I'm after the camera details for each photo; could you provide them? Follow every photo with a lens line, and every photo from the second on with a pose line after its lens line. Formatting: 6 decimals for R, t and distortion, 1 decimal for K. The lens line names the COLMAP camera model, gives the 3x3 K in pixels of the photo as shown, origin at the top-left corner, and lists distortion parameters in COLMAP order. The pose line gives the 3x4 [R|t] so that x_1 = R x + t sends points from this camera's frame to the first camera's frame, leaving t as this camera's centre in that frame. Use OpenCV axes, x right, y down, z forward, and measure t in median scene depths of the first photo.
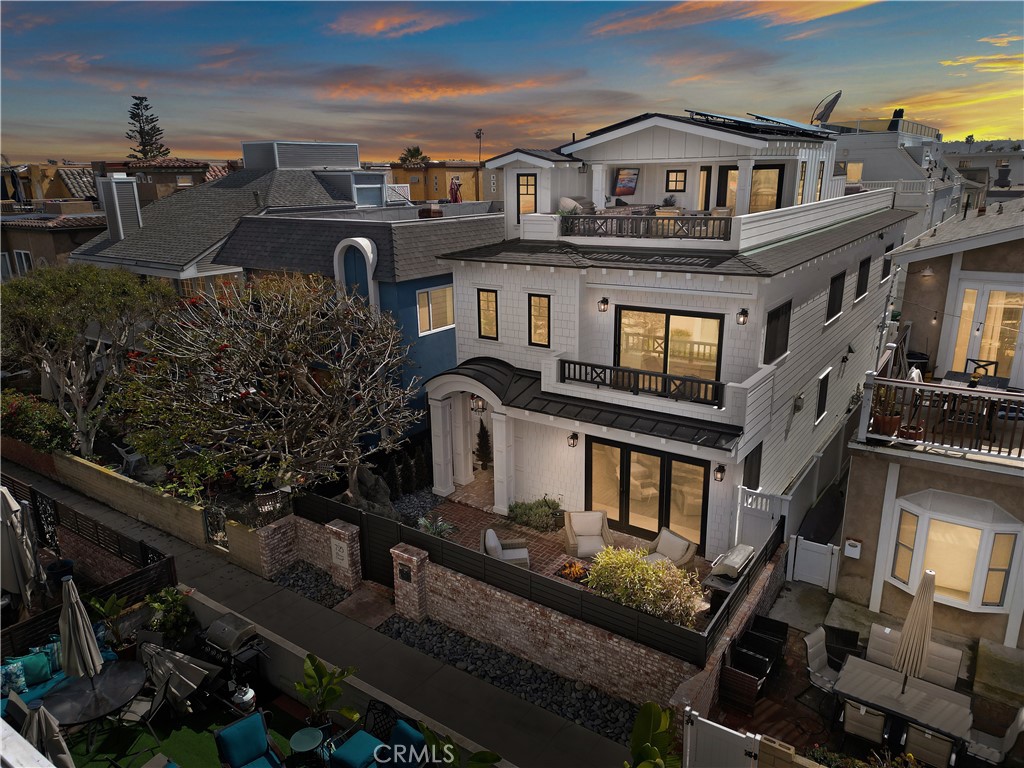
lens RADIAL K [[707.6, 0, 513.5], [0, 707.6, 386.9], [0, 0, 1]] dist [0.083871, -0.085288]
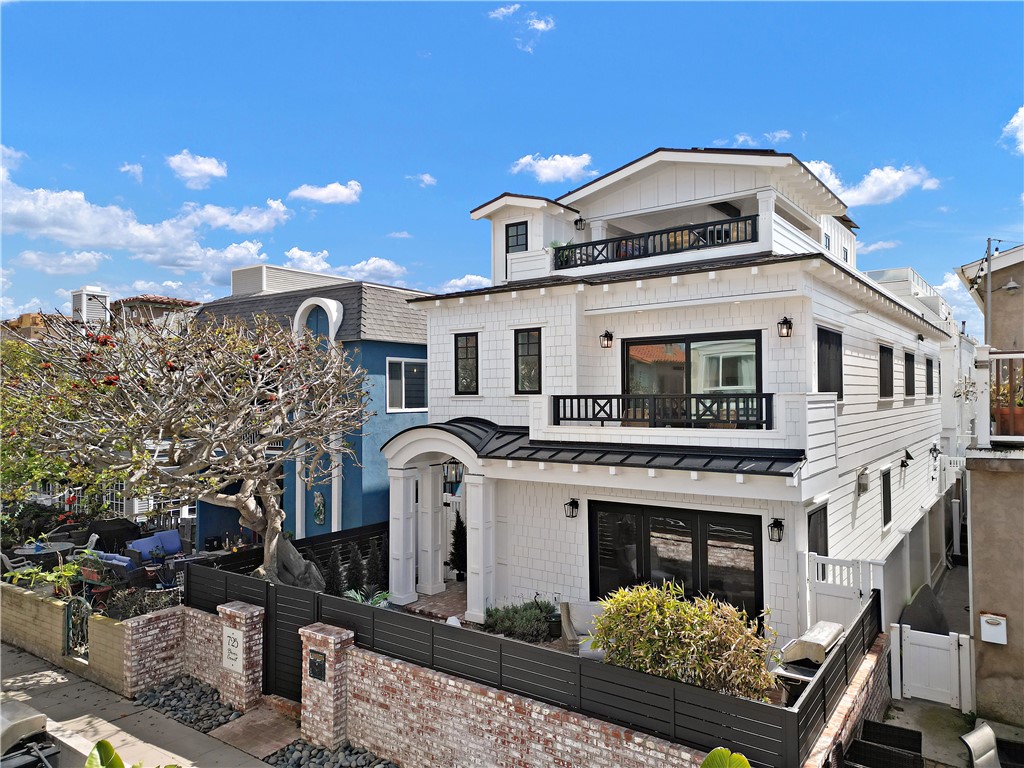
lens RADIAL K [[711.9, 0, 512.0], [0, 711.9, 384.0], [0, 0, 1]] dist [0.060817, -0.042574]
pose [[0.999835, 0.006655, -0.016896, 0.034228], [-0.011421, 0.953822, -0.300154, 0.184890], [0.014118, 0.300298, 0.953741, 0.249231]]
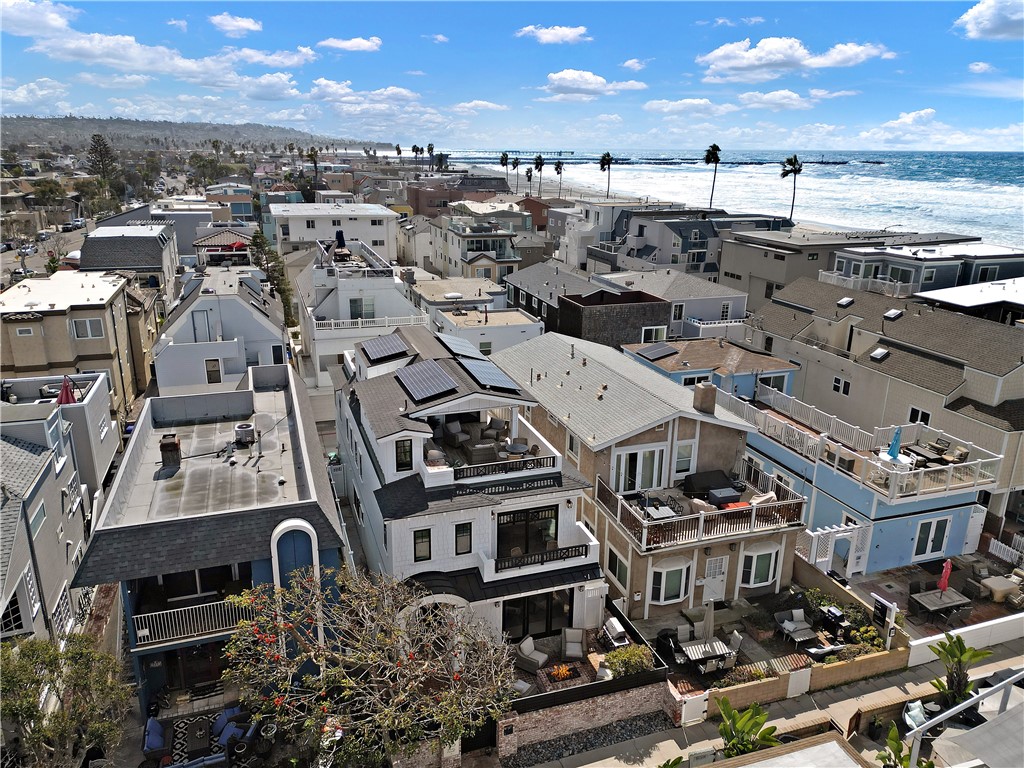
lens RADIAL K [[743.1, 0, 512.0], [0, 743.1, 384.0], [0, 0, 1]] dist [0.089843, -0.094761]
pose [[0.591220, -0.219014, 0.776203, -1.159398], [0.207730, 0.971303, 0.115839, -0.625599], [-0.779299, 0.092754, 0.619750, -0.134579]]
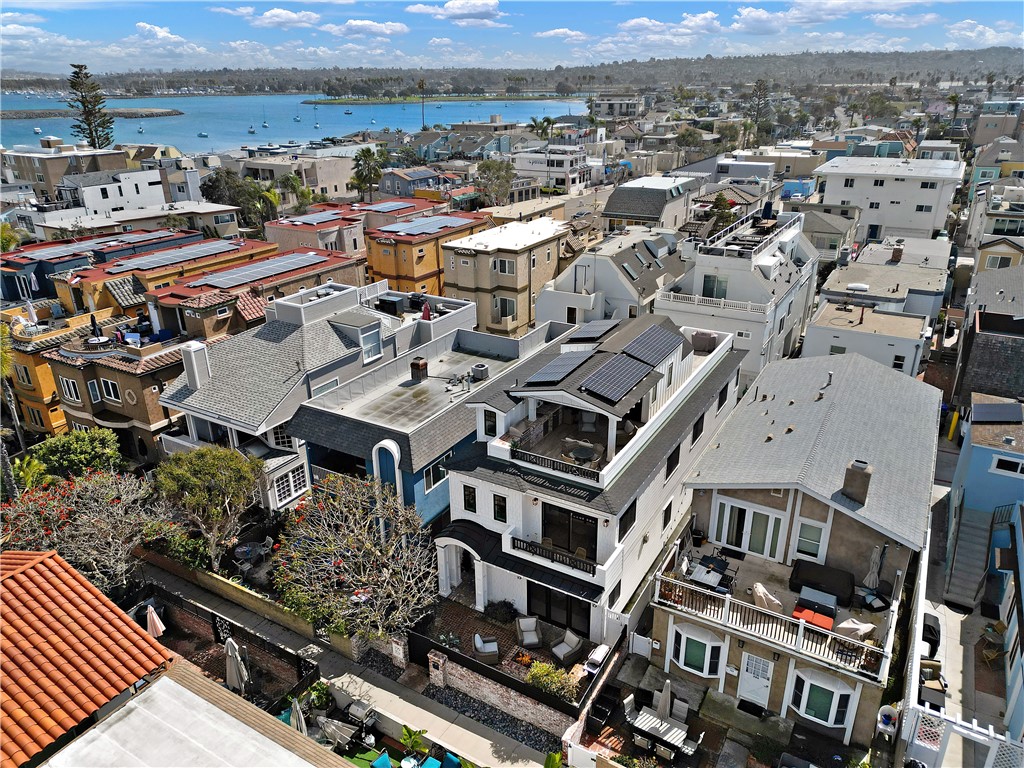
lens RADIAL K [[707.6, 0, 513.5], [0, 707.6, 386.9], [0, 0, 1]] dist [0.083871, -0.085288]
pose [[0.996971, -0.025593, 0.073437, -0.055949], [0.016953, 0.993110, 0.115951, -0.640955], [-0.075899, -0.114355, 0.990536, -0.778738]]
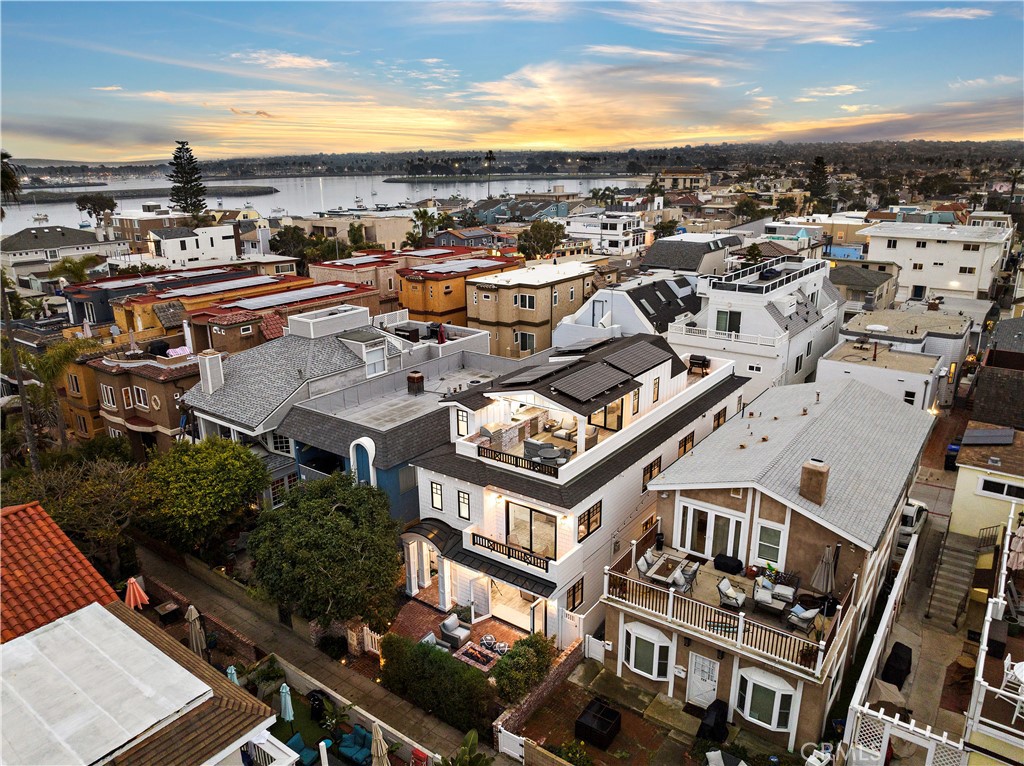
lens RADIAL K [[717.8, 0, 514.2], [0, 717.8, 384.7], [0, 0, 1]] dist [-0.038746, 0.001876]
pose [[0.999734, 0.012985, -0.019045, 0.204109], [-0.012732, 0.999830, 0.013374, -0.447680], [0.019216, -0.013128, 0.999729, -0.837031]]
